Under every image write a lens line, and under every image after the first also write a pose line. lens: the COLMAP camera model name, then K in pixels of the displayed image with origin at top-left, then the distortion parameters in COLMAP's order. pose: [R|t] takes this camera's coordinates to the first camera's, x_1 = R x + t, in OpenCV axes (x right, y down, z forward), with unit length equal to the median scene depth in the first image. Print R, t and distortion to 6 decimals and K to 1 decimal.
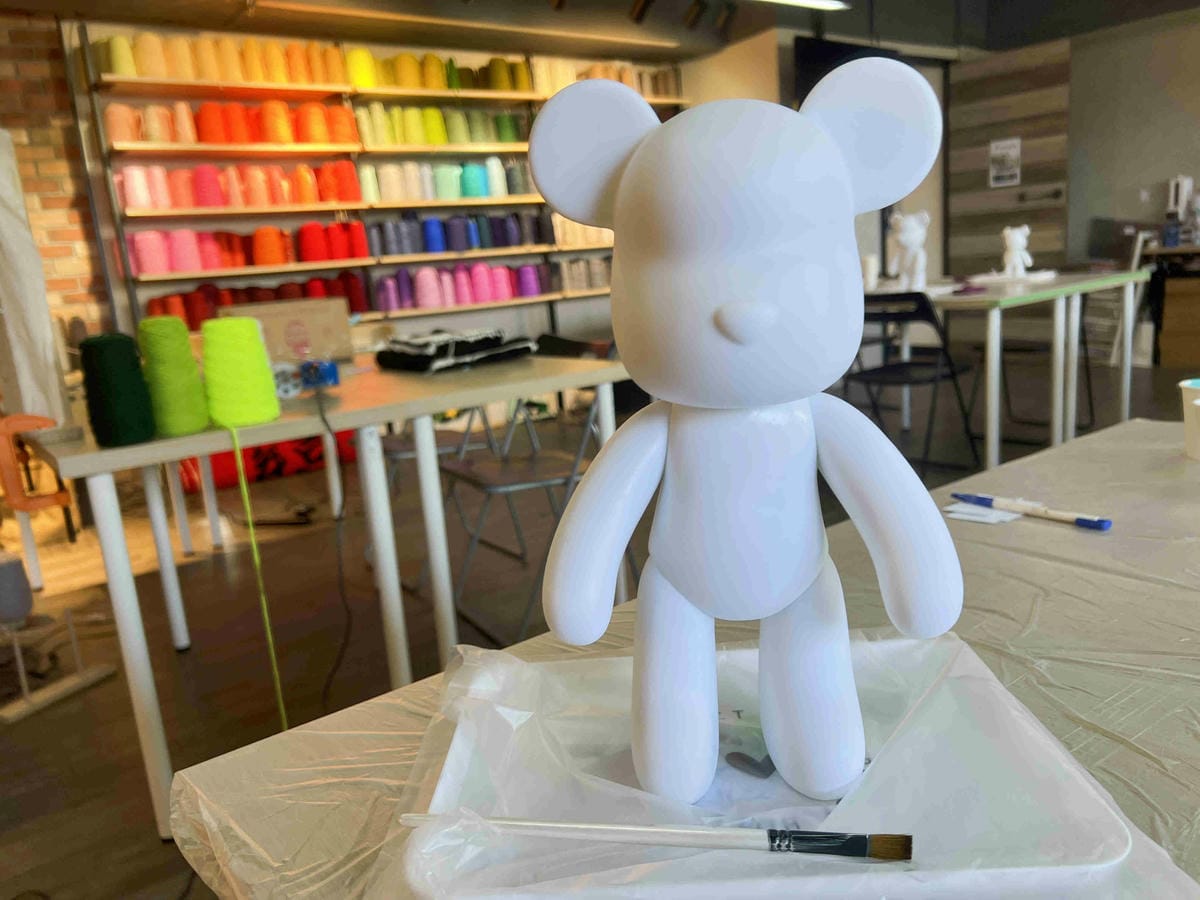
lens RADIAL K [[901.4, 0, 607.5], [0, 901.4, 454.1], [0, 0, 1]] dist [-0.000713, -0.025963]
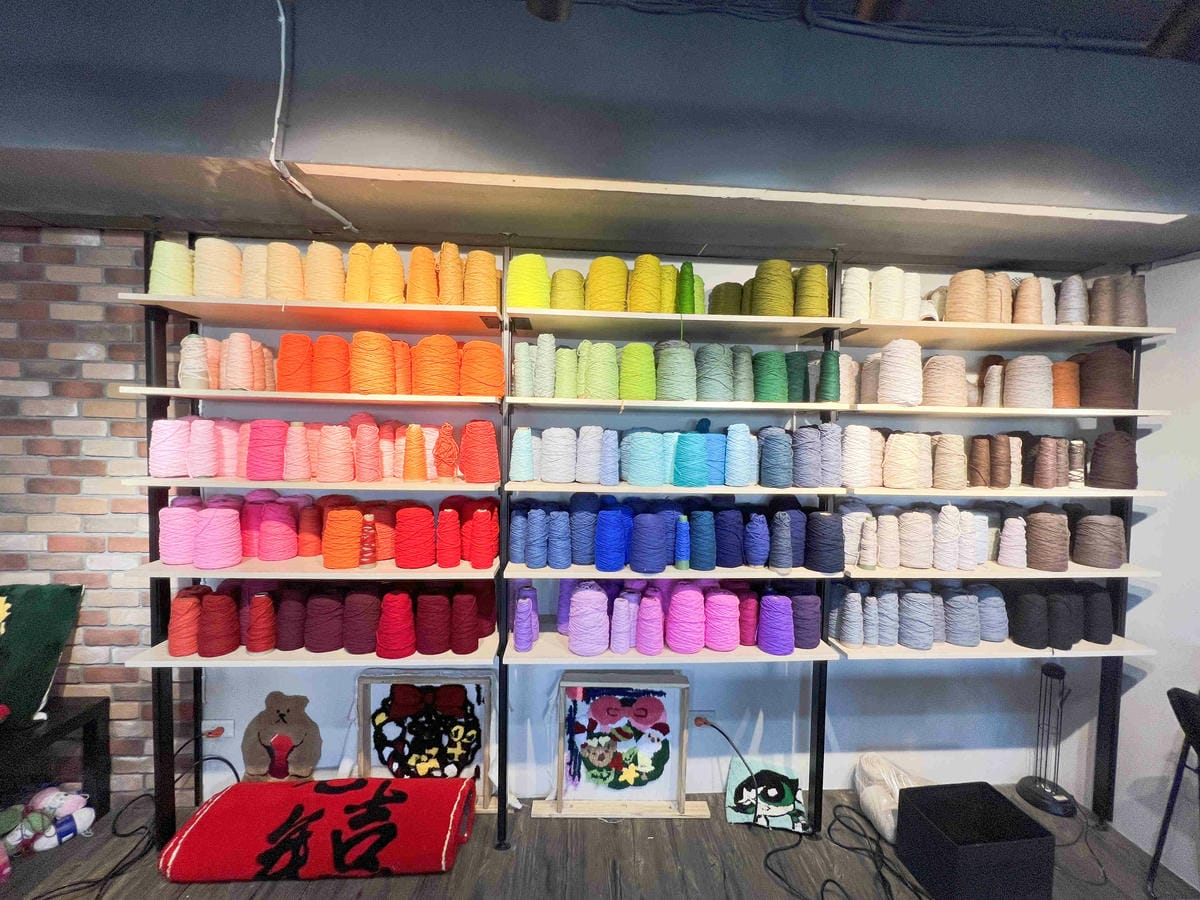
lens RADIAL K [[481.3, 0, 600.2], [0, 481.3, 450.8], [0, 0, 1]] dist [0.001645, 0.000756]
pose [[0.821862, 0.114174, -0.558129, -0.023521], [-0.205823, 0.973044, -0.104029, -0.275575], [0.531207, 0.200373, 0.823207, 0.738322]]
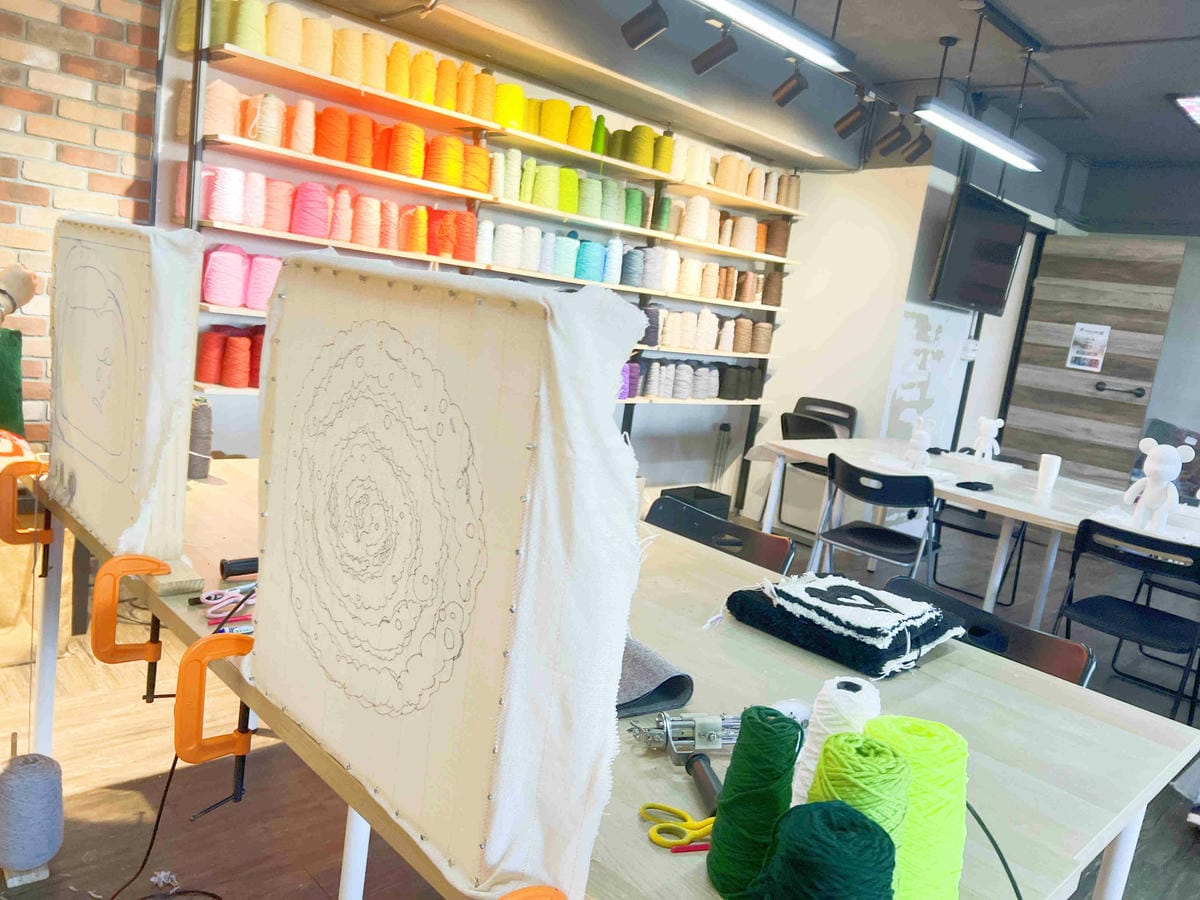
lens RADIAL K [[901.4, 0, 595.7], [0, 901.4, 444.6], [0, 0, 1]] dist [-0.000713, -0.025963]
pose [[0.970711, 0.191069, 0.145649, -0.249530], [-0.183070, 0.980841, -0.066605, -0.080202], [-0.155585, 0.037990, 0.987092, 0.178292]]
